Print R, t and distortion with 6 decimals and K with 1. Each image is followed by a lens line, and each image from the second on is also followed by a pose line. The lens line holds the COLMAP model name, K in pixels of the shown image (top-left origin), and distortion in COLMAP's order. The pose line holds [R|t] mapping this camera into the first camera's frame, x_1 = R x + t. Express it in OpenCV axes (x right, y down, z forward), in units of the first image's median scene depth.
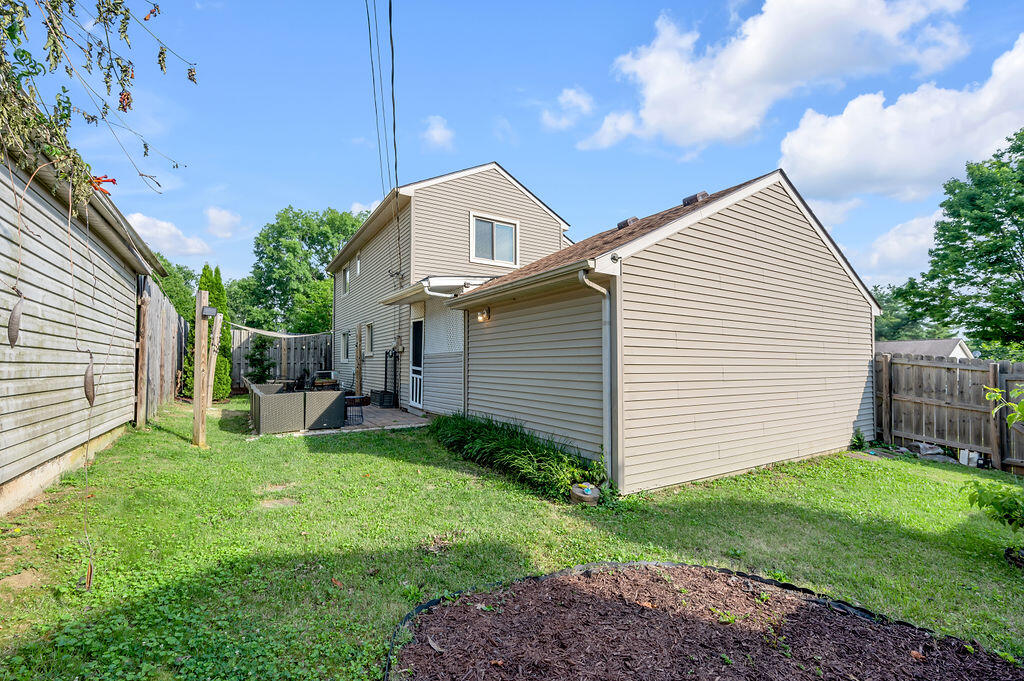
lens RADIAL K [[418.2, 0, 515.4], [0, 418.2, 331.4], [0, 0, 1]] dist [-0.000454, 0.000101]
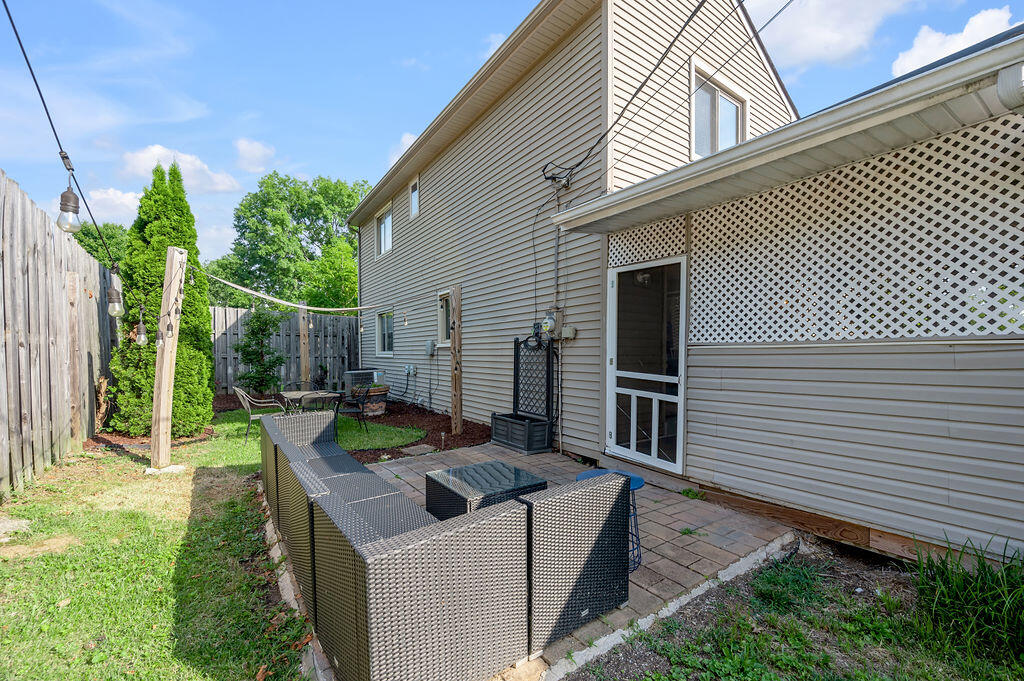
lens RADIAL K [[415.0, 0, 510.7], [0, 415.0, 346.5], [0, 0, 1]] dist [0.000457, 0.000018]
pose [[0.999651, 0.000133, 0.026433, -0.085403], [-0.001720, 0.998196, 0.060015, 0.006923], [-0.026378, -0.060039, 0.997847, 0.126255]]
